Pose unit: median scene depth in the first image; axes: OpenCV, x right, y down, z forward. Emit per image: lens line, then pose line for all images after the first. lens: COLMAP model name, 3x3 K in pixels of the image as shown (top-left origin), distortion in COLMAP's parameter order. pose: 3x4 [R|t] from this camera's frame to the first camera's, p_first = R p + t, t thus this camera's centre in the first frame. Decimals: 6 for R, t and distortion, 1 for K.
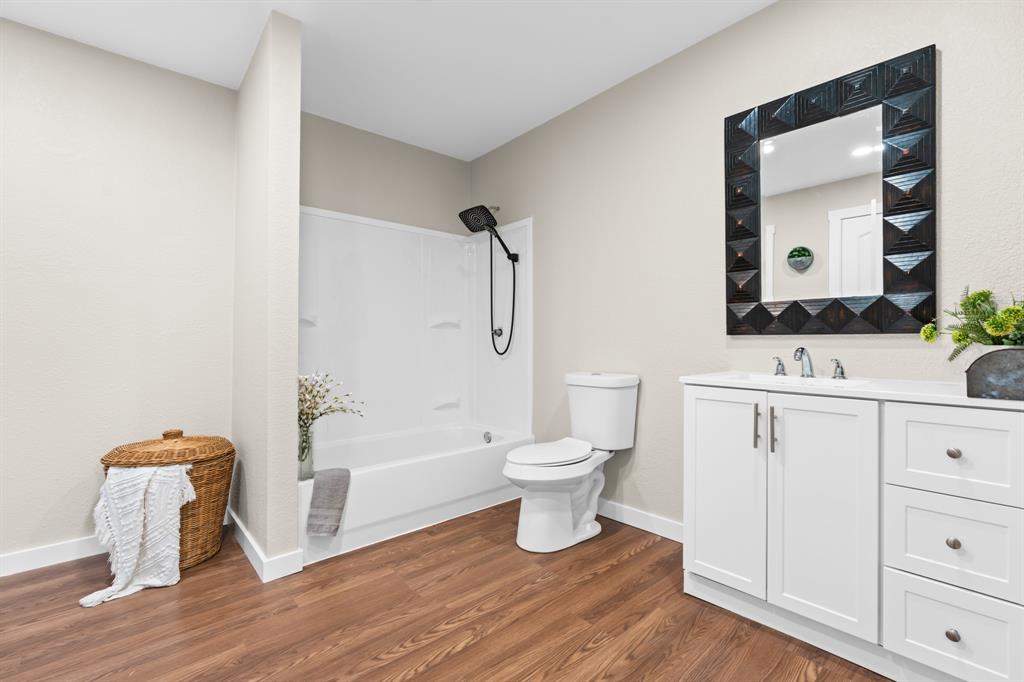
lens RADIAL K [[461.7, 0, 513.9], [0, 461.7, 341.8], [0, 0, 1]] dist [-0.004144, 0.000588]
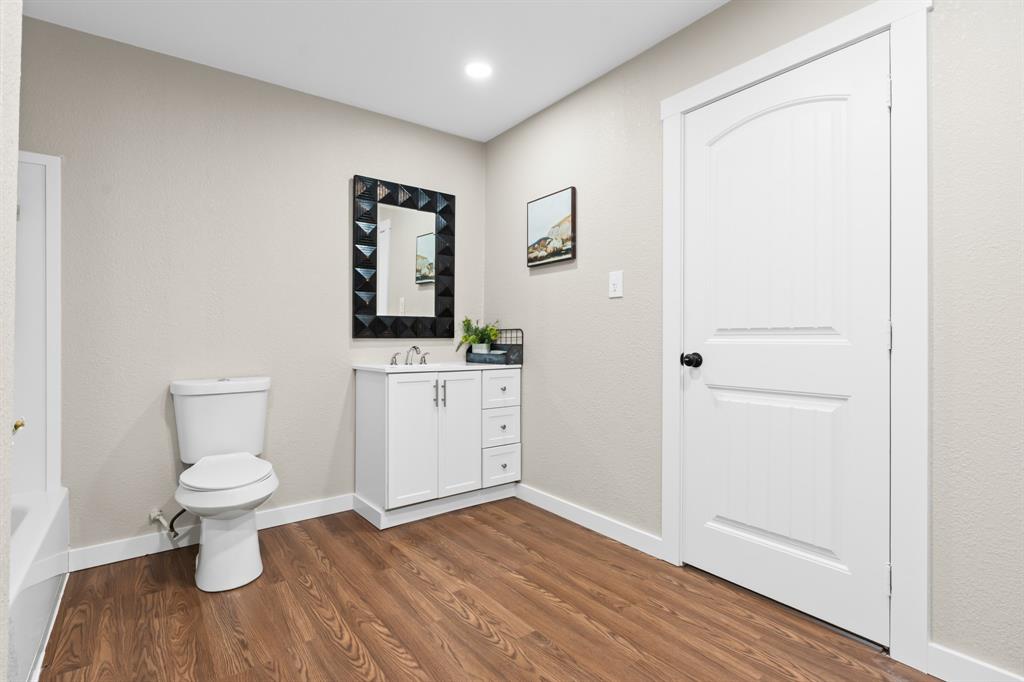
lens RADIAL K [[488.4, 0, 514.3], [0, 488.4, 340.2], [0, 0, 1]] dist [-0.002234, -0.000062]
pose [[0.060313, 0.007564, 0.998151, -1.044709], [0.009624, 0.999920, -0.008159, 0.009606], [-0.998133, 0.010099, 0.060235, 0.535409]]
